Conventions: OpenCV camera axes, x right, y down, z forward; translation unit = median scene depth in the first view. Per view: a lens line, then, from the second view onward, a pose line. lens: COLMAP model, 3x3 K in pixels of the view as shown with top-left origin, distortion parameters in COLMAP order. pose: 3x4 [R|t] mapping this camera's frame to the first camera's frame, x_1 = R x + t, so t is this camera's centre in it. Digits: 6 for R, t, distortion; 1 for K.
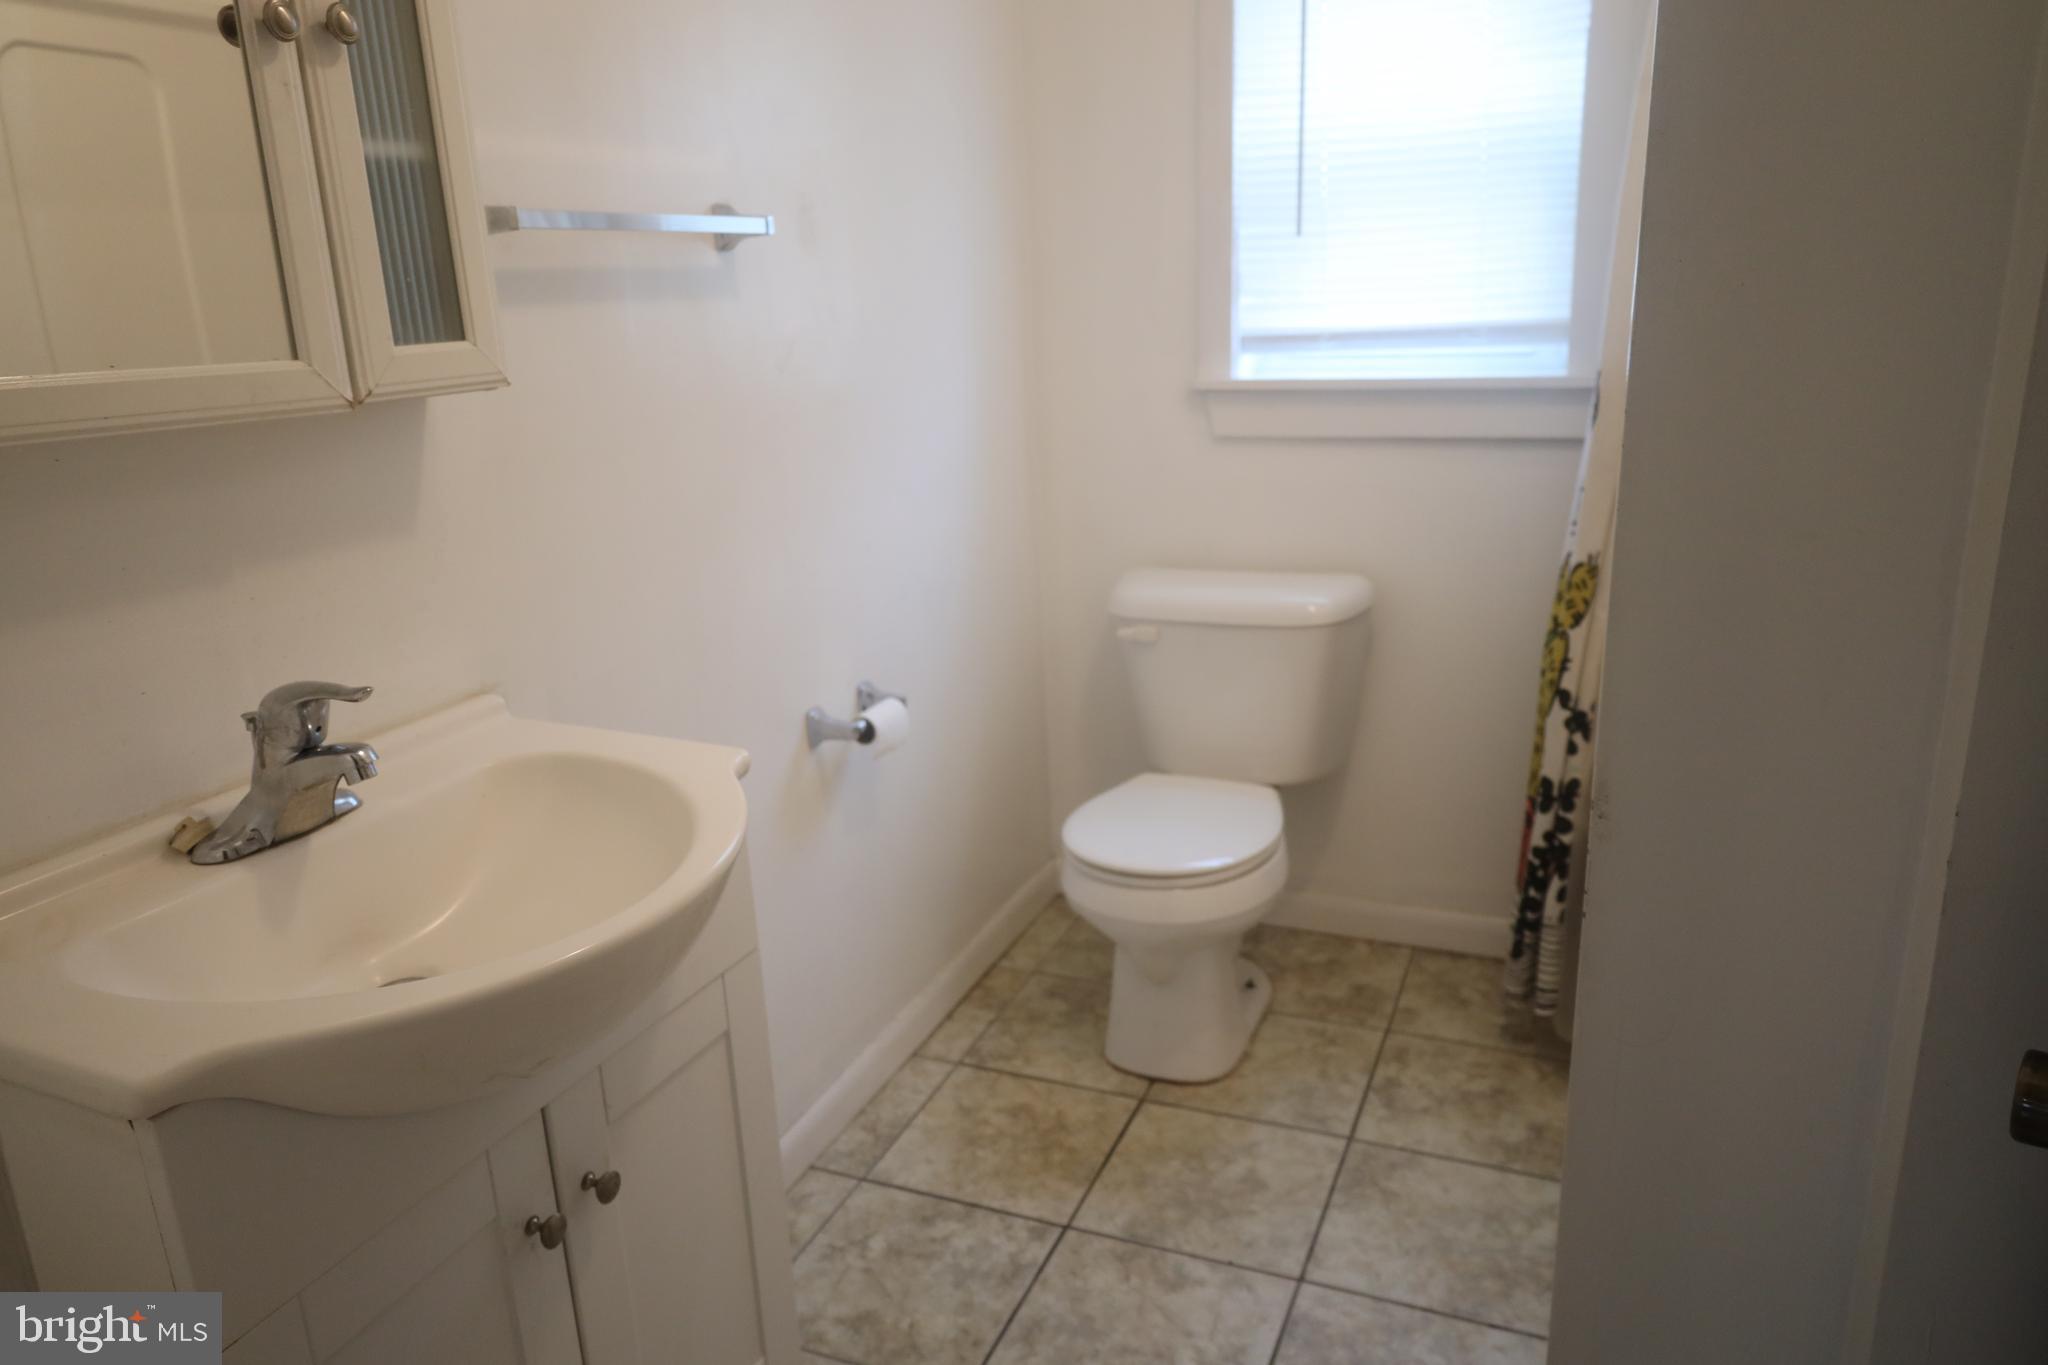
lens RADIAL K [[1420.1, 0, 1025.1], [0, 1420.1, 682.2], [0, 0, 1]] dist [0.023123, -0.002742]
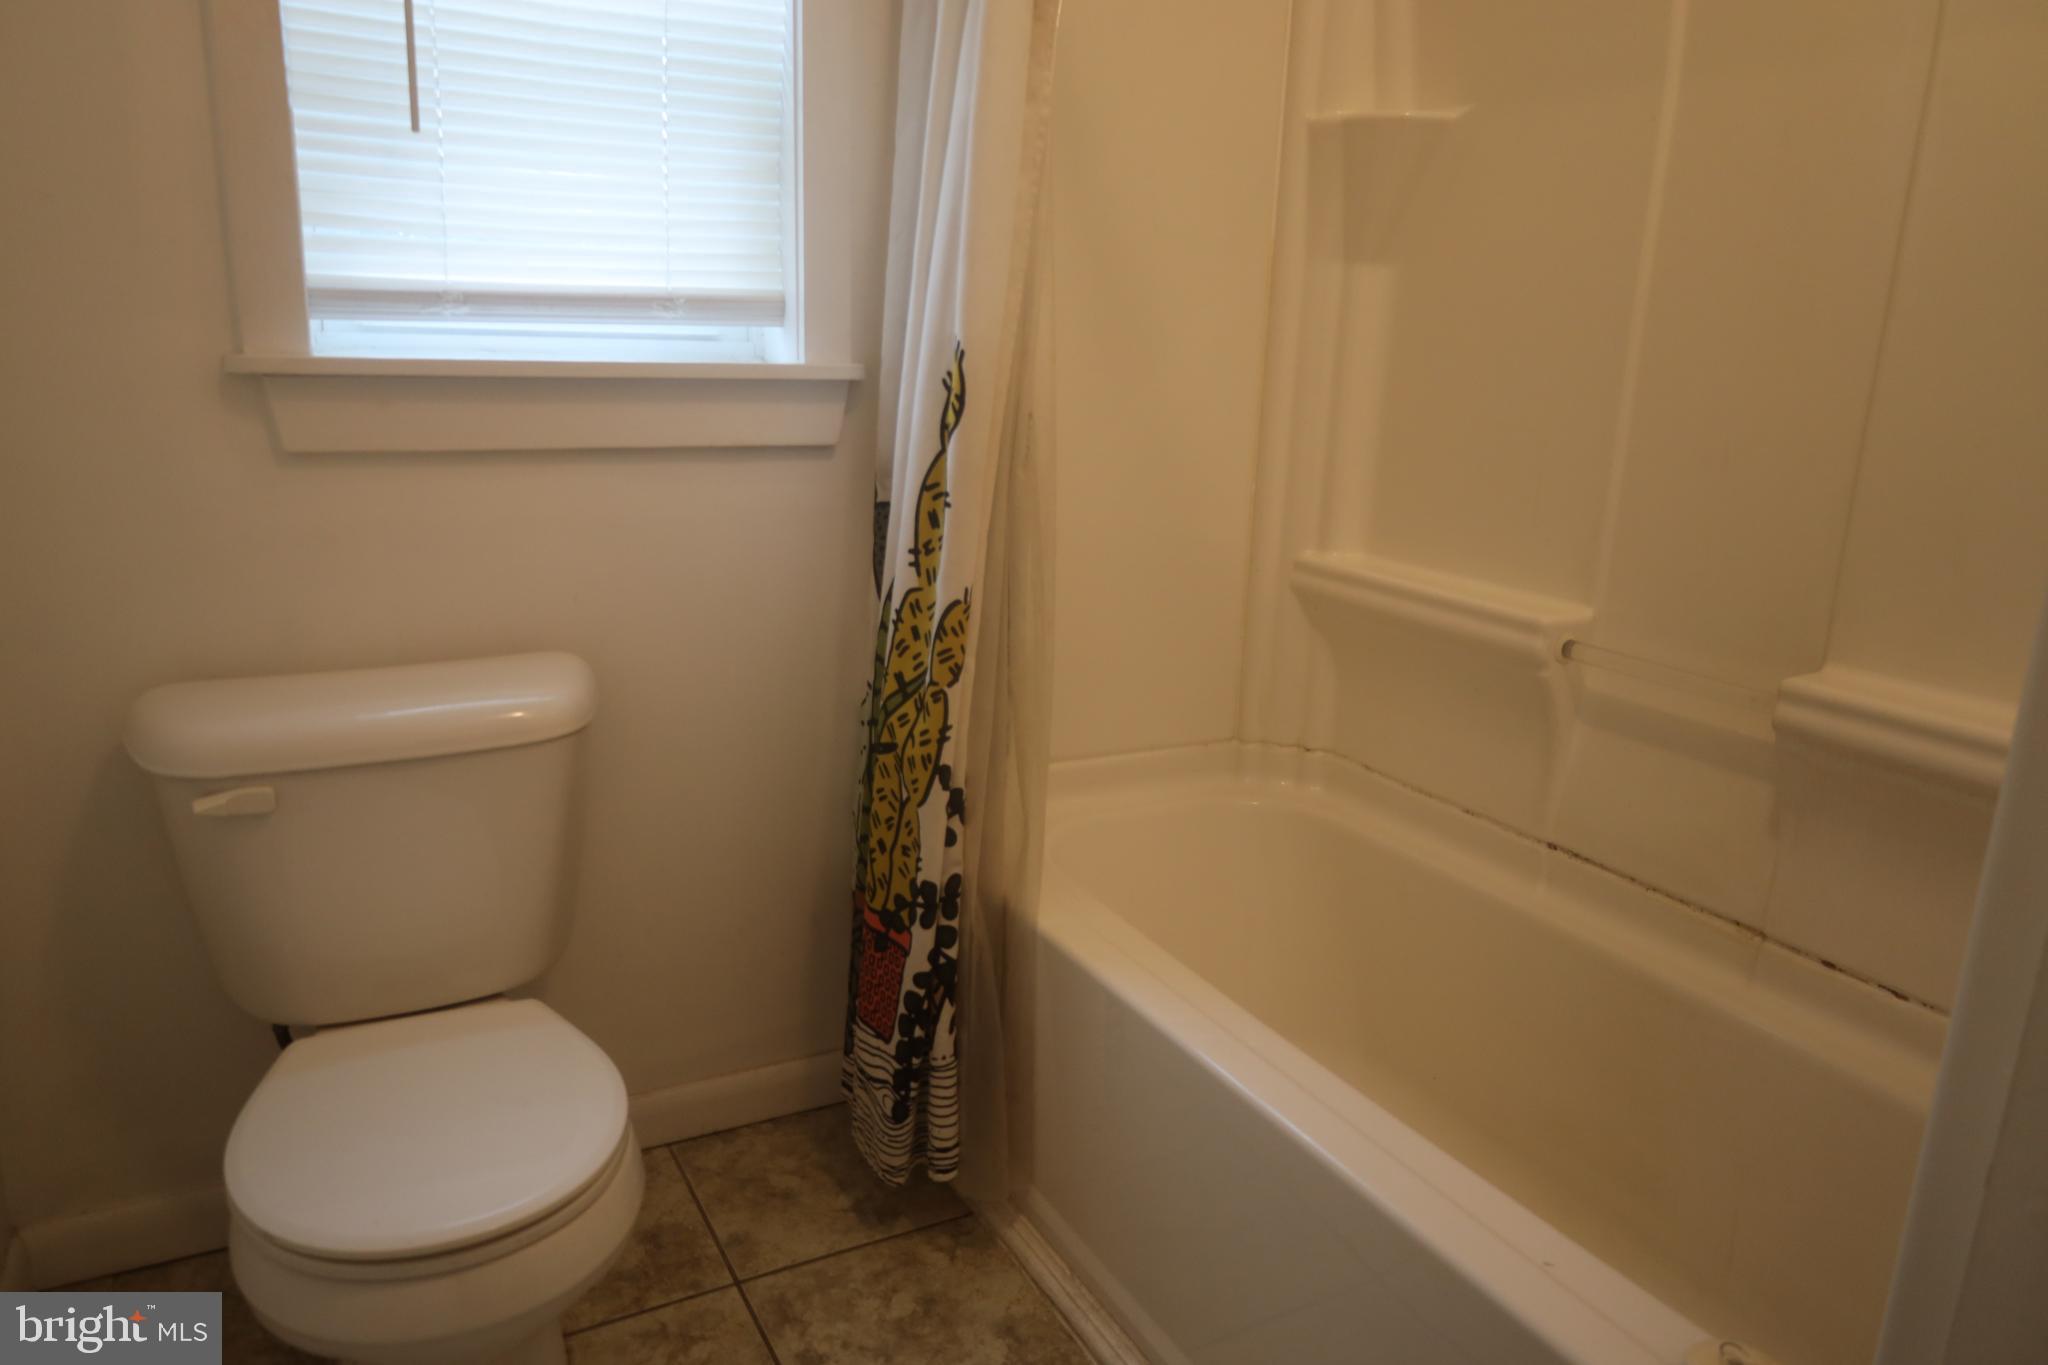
lens RADIAL K [[1418.0, 0, 1027.0], [0, 1418.0, 661.4], [0, 0, 1]] dist [-0.023469, -0.000832]
pose [[0.614216, -0.130779, 0.778226, -0.173634], [0.155274, 0.986922, 0.043299, -0.072755], [-0.773711, 0.094244, 0.626489, 0.455925]]
